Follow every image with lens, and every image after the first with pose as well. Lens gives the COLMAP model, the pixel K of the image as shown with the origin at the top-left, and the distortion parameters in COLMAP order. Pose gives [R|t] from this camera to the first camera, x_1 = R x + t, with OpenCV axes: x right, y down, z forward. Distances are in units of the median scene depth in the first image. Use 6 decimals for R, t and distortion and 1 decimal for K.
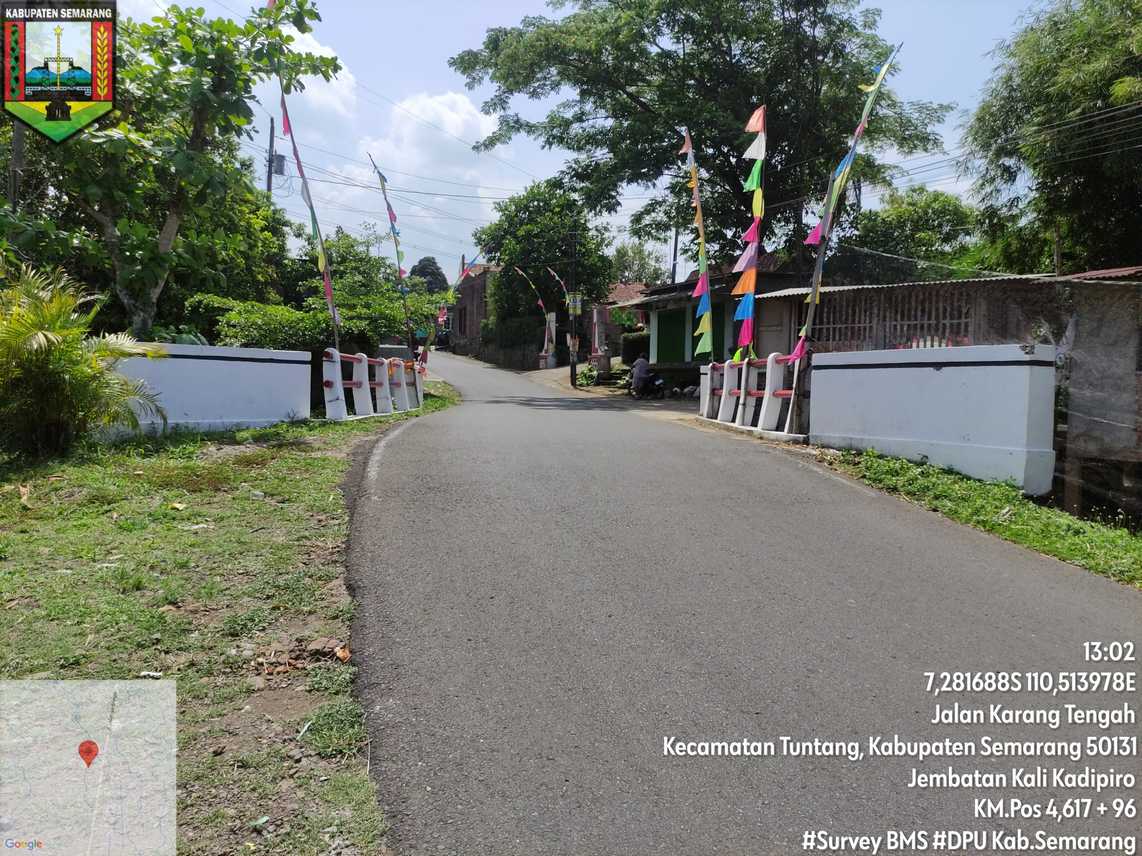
lens RADIAL K [[830.1, 0, 567.2], [0, 830.1, 425.0], [0, 0, 1]] dist [0.044111, -0.055071]
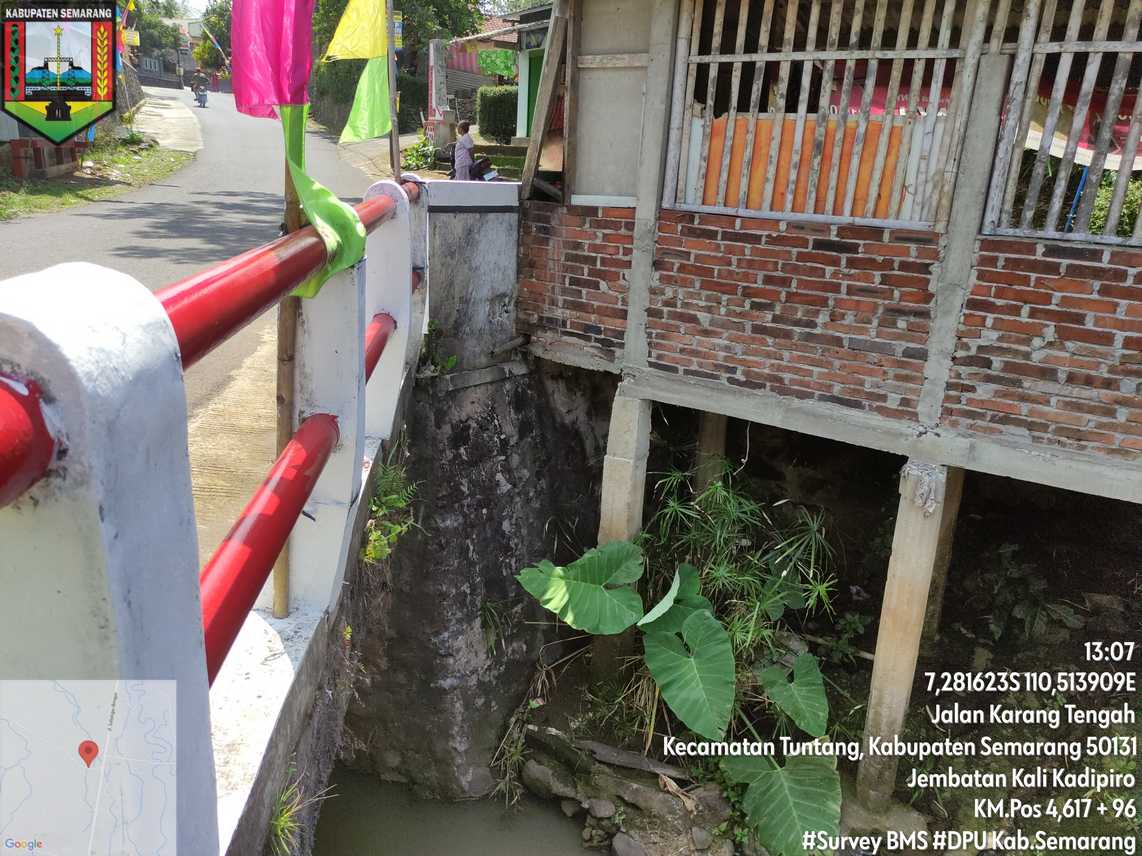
lens RADIAL K [[830.1, 0, 568.0], [0, 830.1, 427.6], [0, 0, 1]] dist [0.044111, -0.055071]
pose [[0.996463, 0.011635, 0.083223, 0.102811], [-0.033509, 0.963241, 0.266540, -0.033594], [-0.077063, -0.268386, 0.960224, 0.336837]]
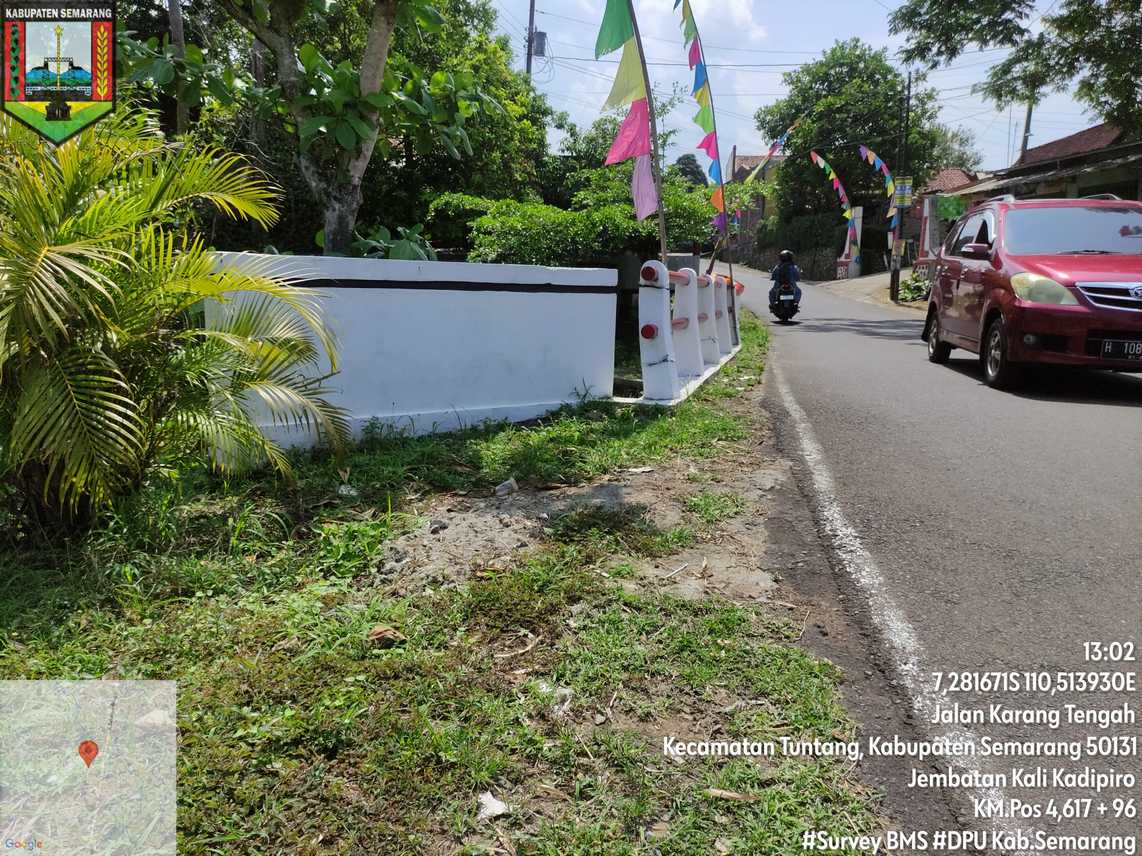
lens RADIAL K [[830.1, 0, 563.6], [0, 830.1, 422.4], [0, 0, 1]] dist [0.044111, -0.055071]
pose [[0.956712, 0.041021, -0.288132, -0.065551], [-0.010116, 0.994106, 0.107940, -0.016930], [0.290862, -0.100353, 0.951488, 0.171135]]
